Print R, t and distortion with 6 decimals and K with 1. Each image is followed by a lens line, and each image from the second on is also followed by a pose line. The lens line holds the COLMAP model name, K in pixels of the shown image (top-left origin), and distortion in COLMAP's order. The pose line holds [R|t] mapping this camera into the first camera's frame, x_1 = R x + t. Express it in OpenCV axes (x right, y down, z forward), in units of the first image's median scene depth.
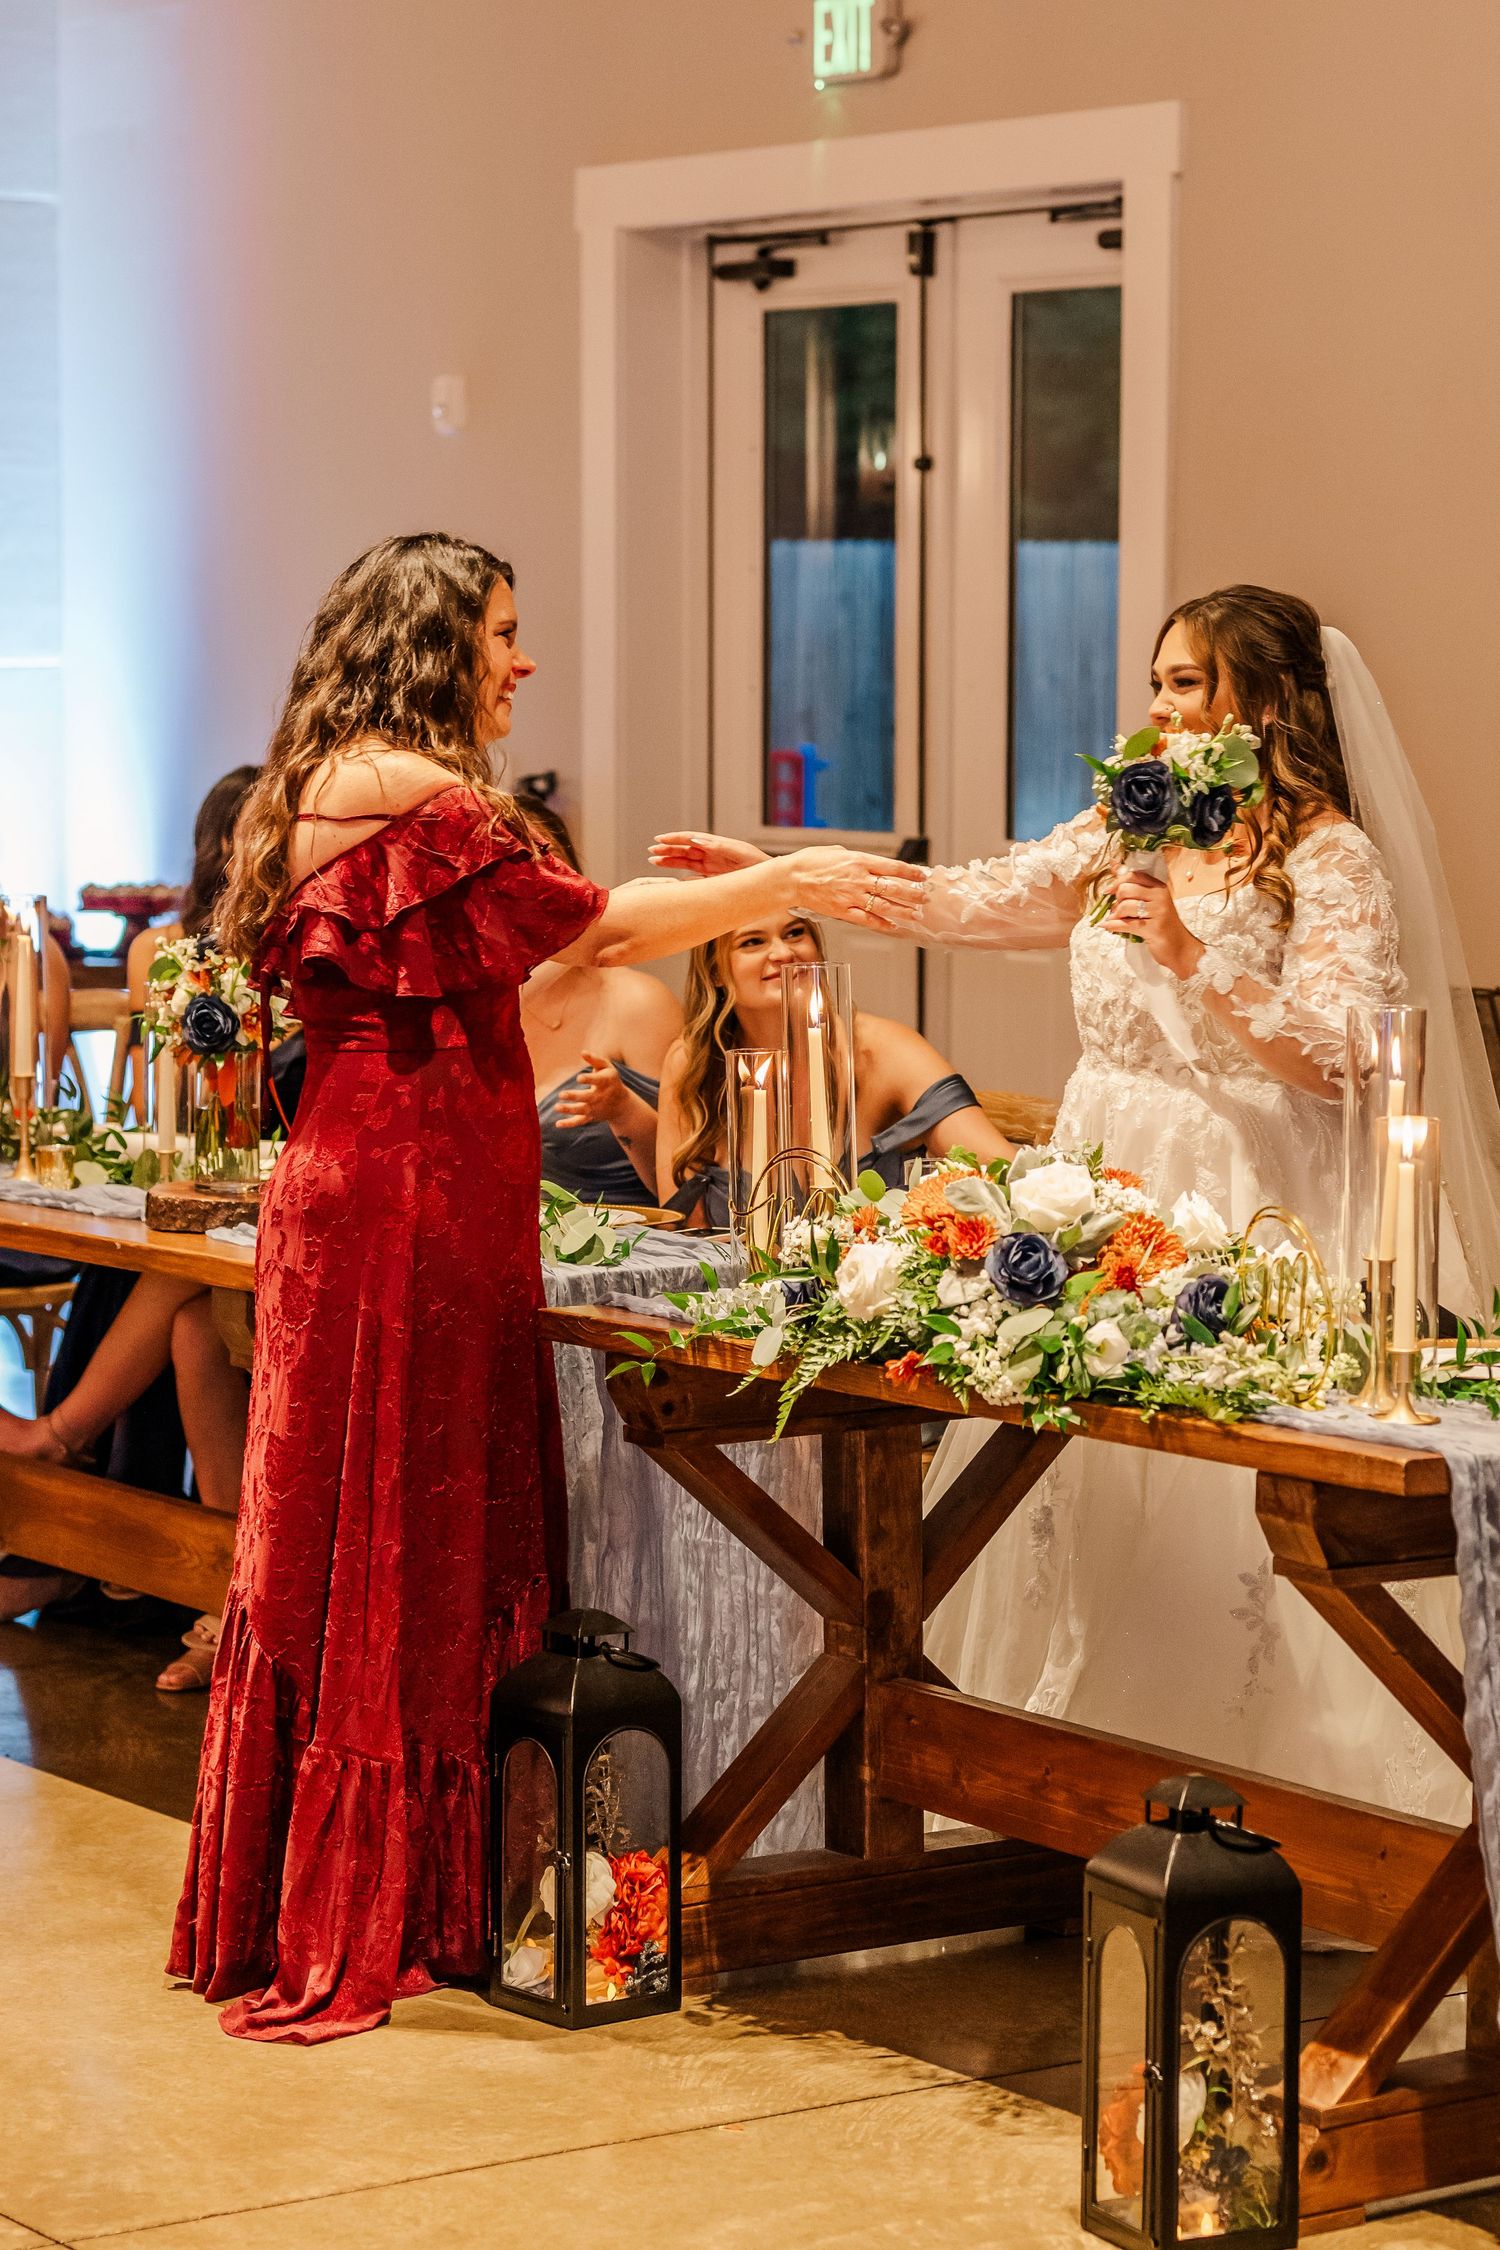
lens RADIAL K [[5686.5, 0, 750.1], [0, 5686.5, 1120.6], [0, 0, 1]] dist [-0.099742, 0.000000]
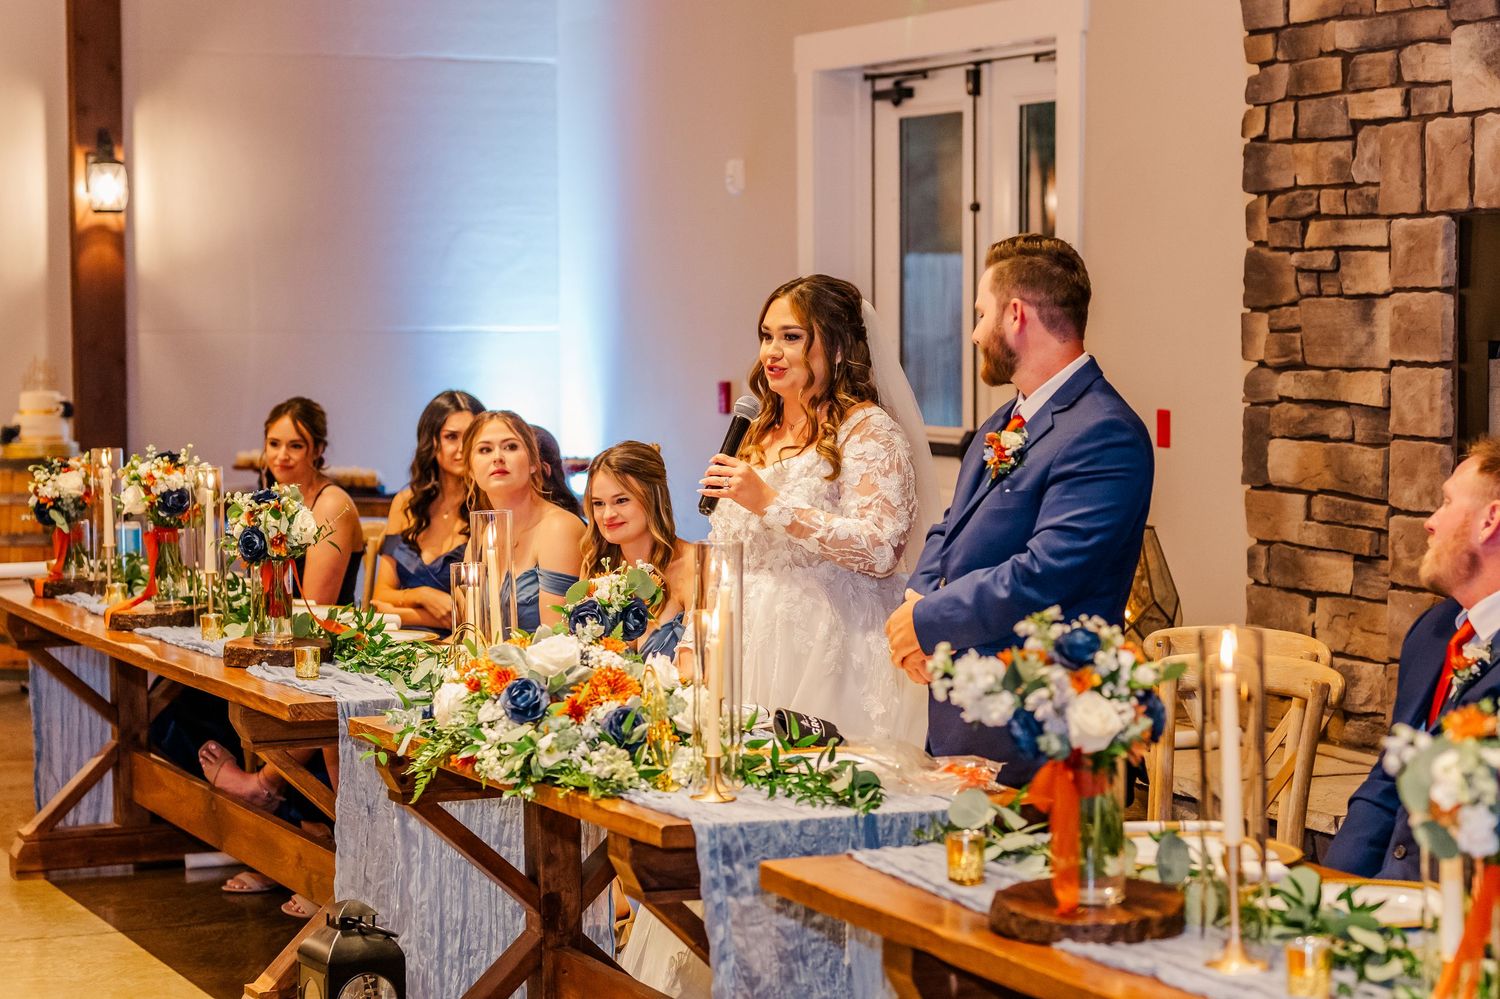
lens RADIAL K [[3263.9, 0, 750.1], [0, 3263.9, 502.2], [0, 0, 1]] dist [-0.217235, 0.000000]
pose [[0.983593, 0.002379, -0.180387, 0.224204], [-0.007206, 0.999633, -0.026108, -0.005280], [0.180259, 0.026979, 0.983249, 0.076745]]
